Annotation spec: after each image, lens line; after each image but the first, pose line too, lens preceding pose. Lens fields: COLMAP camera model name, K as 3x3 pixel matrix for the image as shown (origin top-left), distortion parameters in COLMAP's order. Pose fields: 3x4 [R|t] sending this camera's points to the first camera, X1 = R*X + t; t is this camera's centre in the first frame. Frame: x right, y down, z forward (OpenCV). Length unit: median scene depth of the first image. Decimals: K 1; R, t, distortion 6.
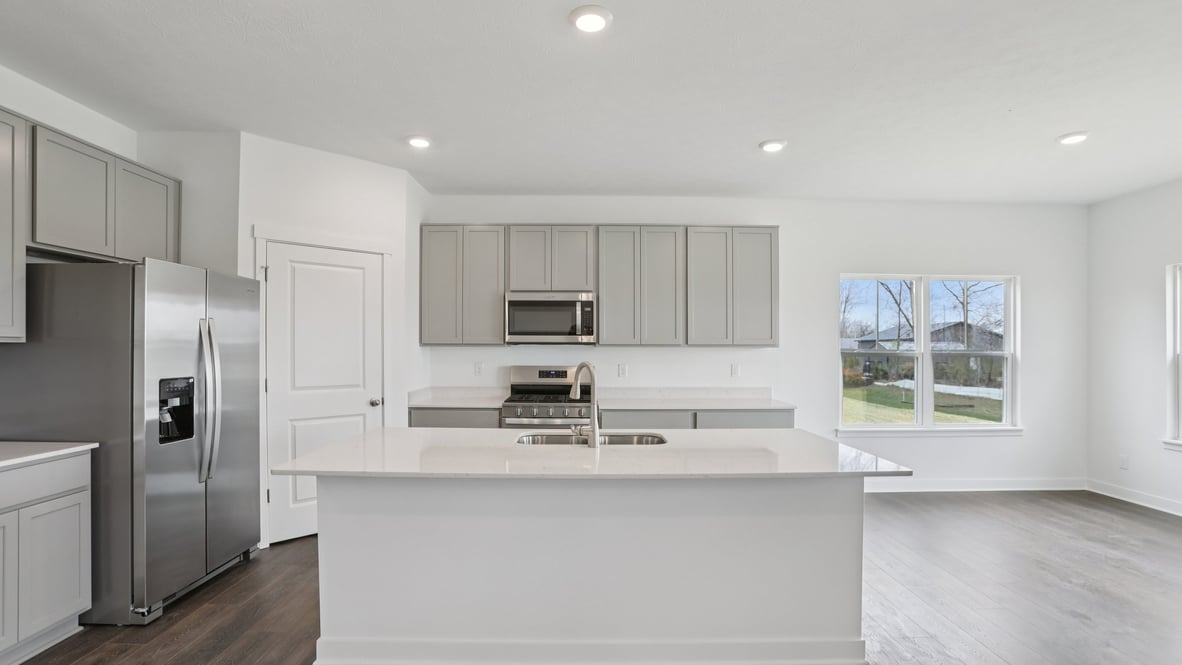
lens RADIAL K [[543.3, 0, 582.7], [0, 543.3, 341.0], [0, 0, 1]] dist [-0.078563, 0.040038]
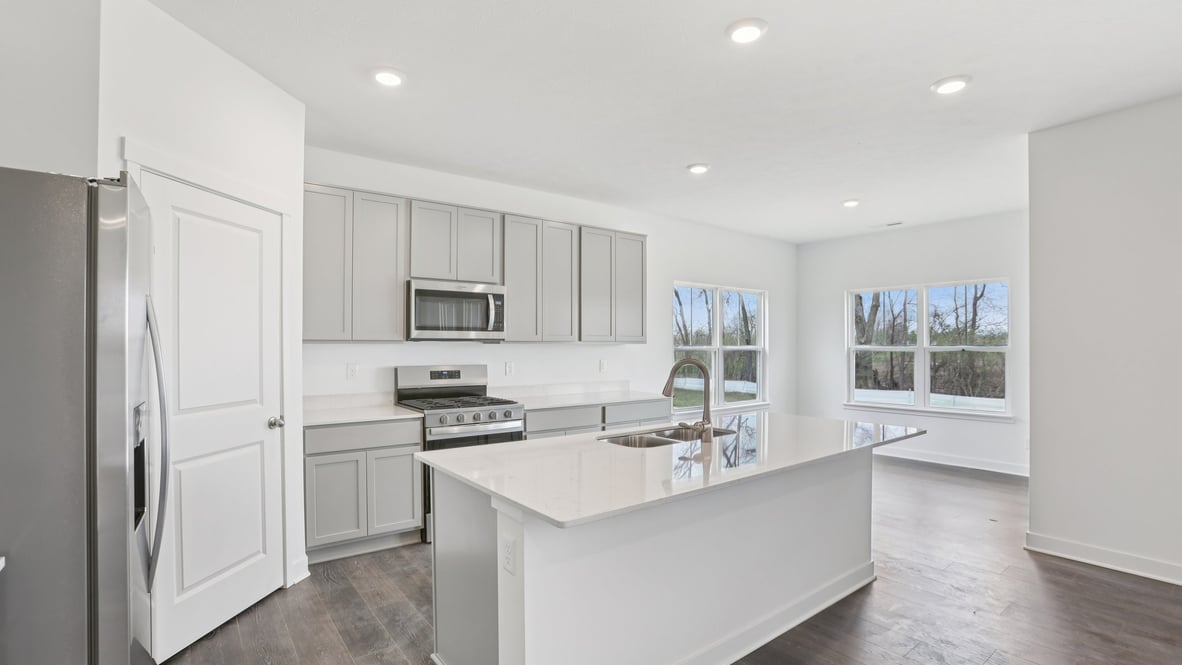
lens RADIAL K [[543.3, 0, 582.7], [0, 543.3, 341.0], [0, 0, 1]] dist [-0.078563, 0.040038]
pose [[0.802451, 0.001275, 0.596717, -0.429166], [-0.007103, 0.999947, 0.007416, -0.001807], [-0.596676, -0.010189, 0.802418, 0.177097]]
